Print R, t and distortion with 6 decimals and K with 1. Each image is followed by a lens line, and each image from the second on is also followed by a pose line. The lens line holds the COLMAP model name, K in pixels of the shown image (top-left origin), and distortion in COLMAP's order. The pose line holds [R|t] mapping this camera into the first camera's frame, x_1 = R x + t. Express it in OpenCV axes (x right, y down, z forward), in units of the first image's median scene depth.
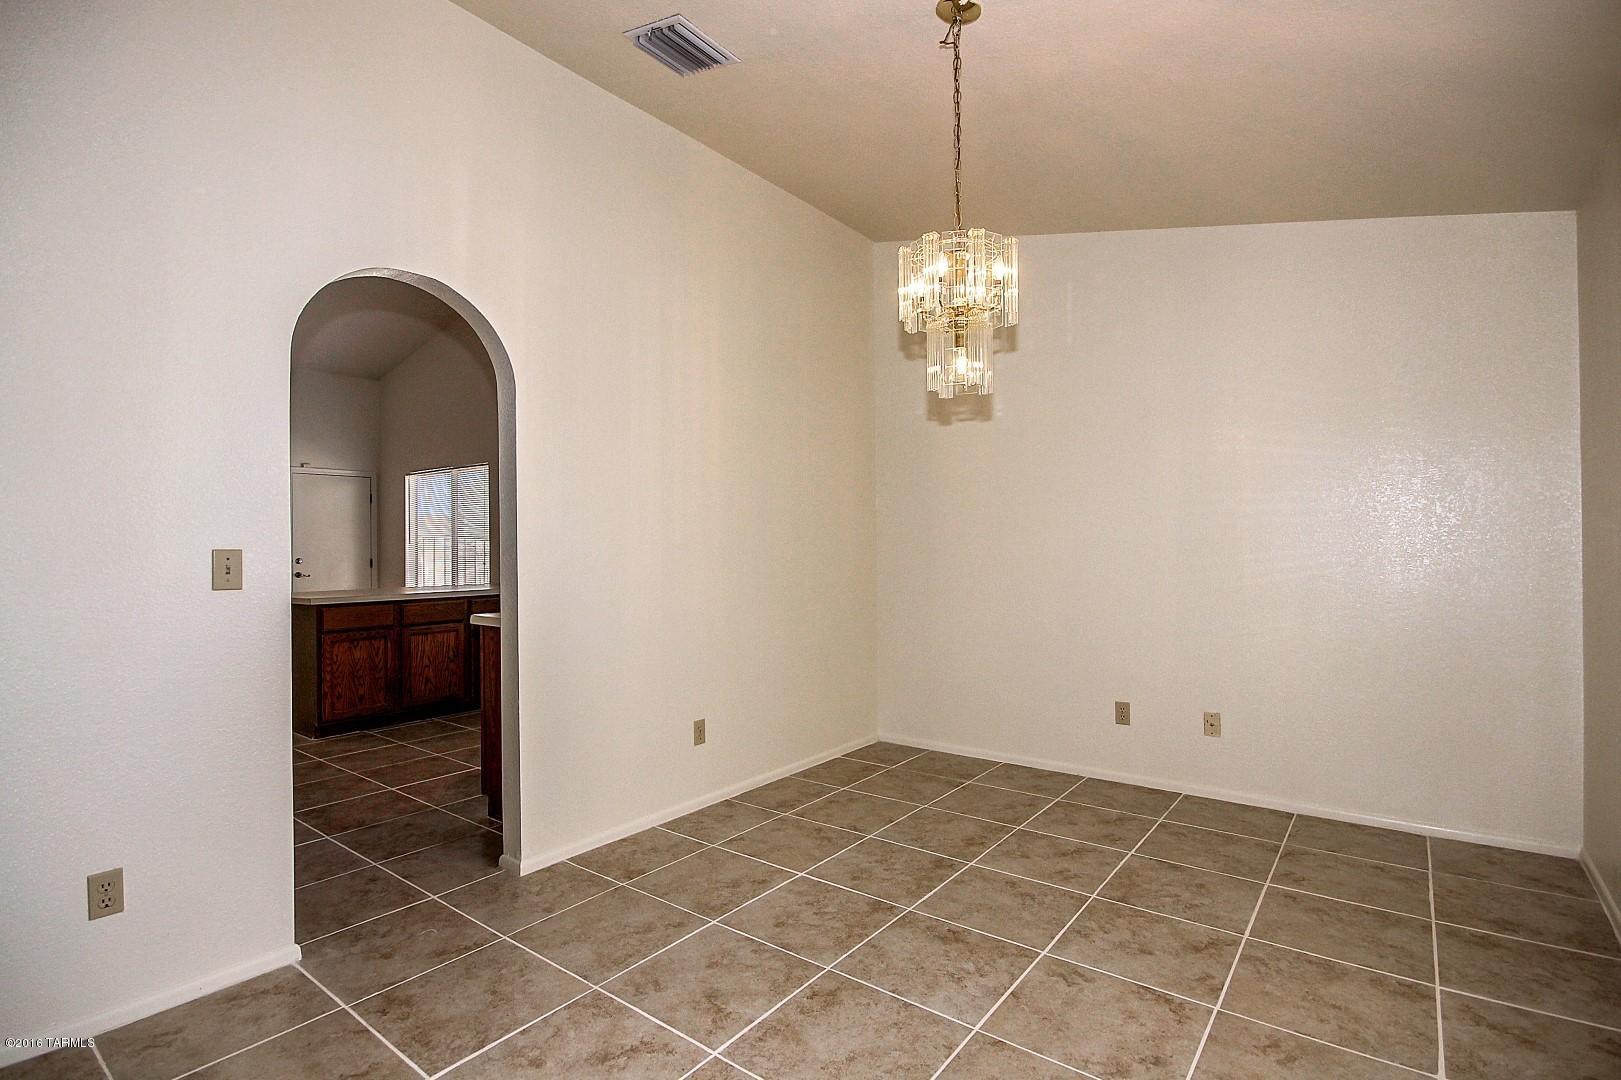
lens RADIAL K [[787.3, 0, 807.8], [0, 787.3, 532.9], [0, 0, 1]] dist [-0.002258, -0.001814]
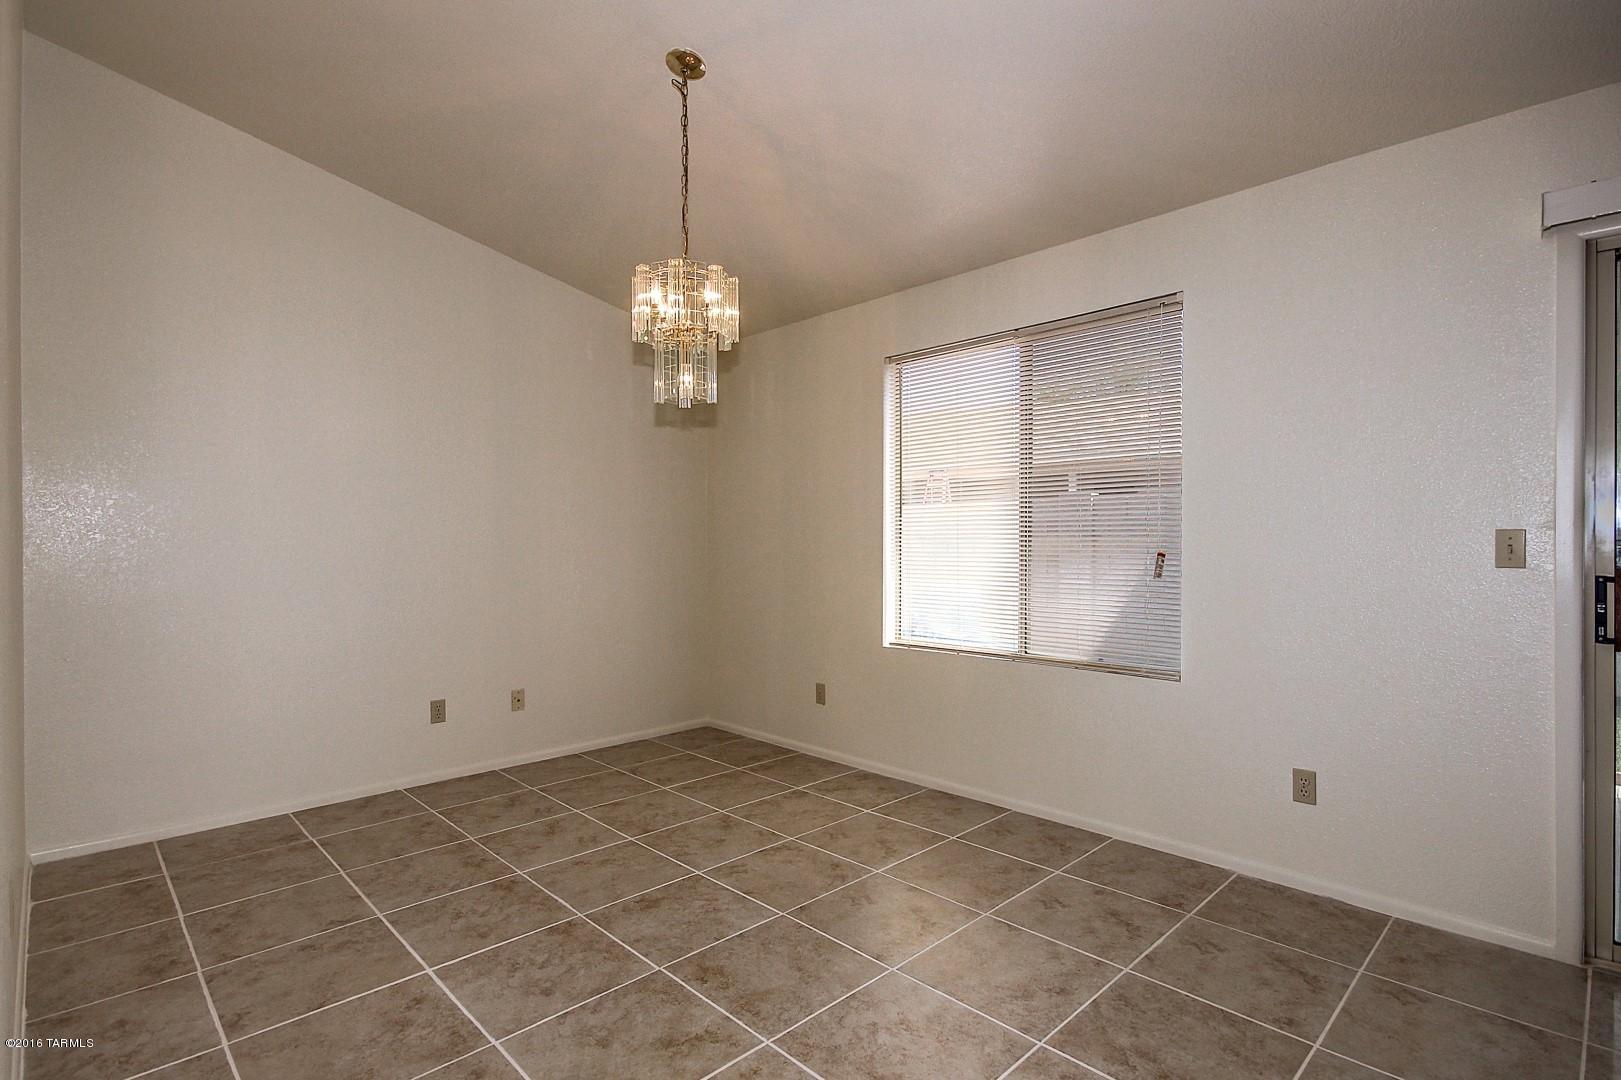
lens RADIAL K [[772.1, 0, 834.9], [0, 772.1, 545.7], [0, 0, 1]] dist [-0.004211, -0.001315]
pose [[0.125921, -0.001567, 0.992039, -0.709161], [-0.012318, 0.999919, 0.003143, 0.006797], [-0.991964, -0.012616, 0.125891, 0.510494]]
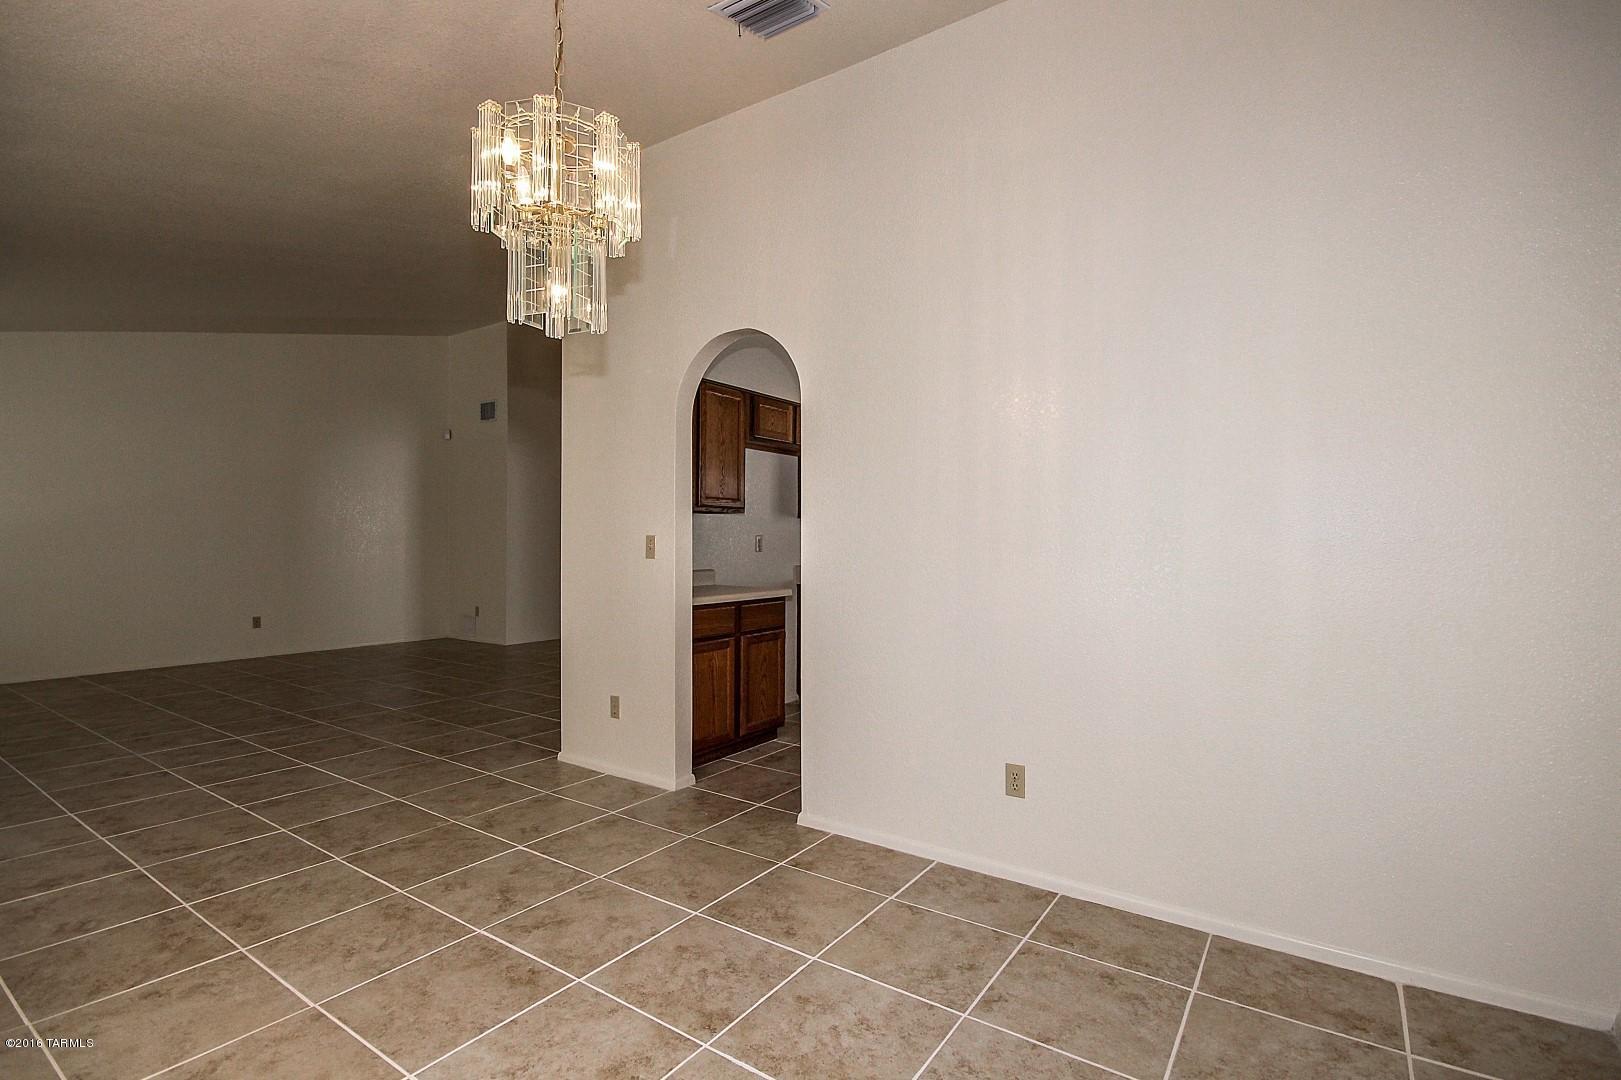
lens RADIAL K [[740.0, 0, 810.5], [0, 740.0, 540.0], [0, 0, 1]] dist [-0.000121, -0.000048]
pose [[0.058909, 0.004735, -0.998252, 0.735242], [0.011304, 0.999921, 0.005410, 0.006141], [0.998199, -0.011603, 0.058851, 0.954744]]
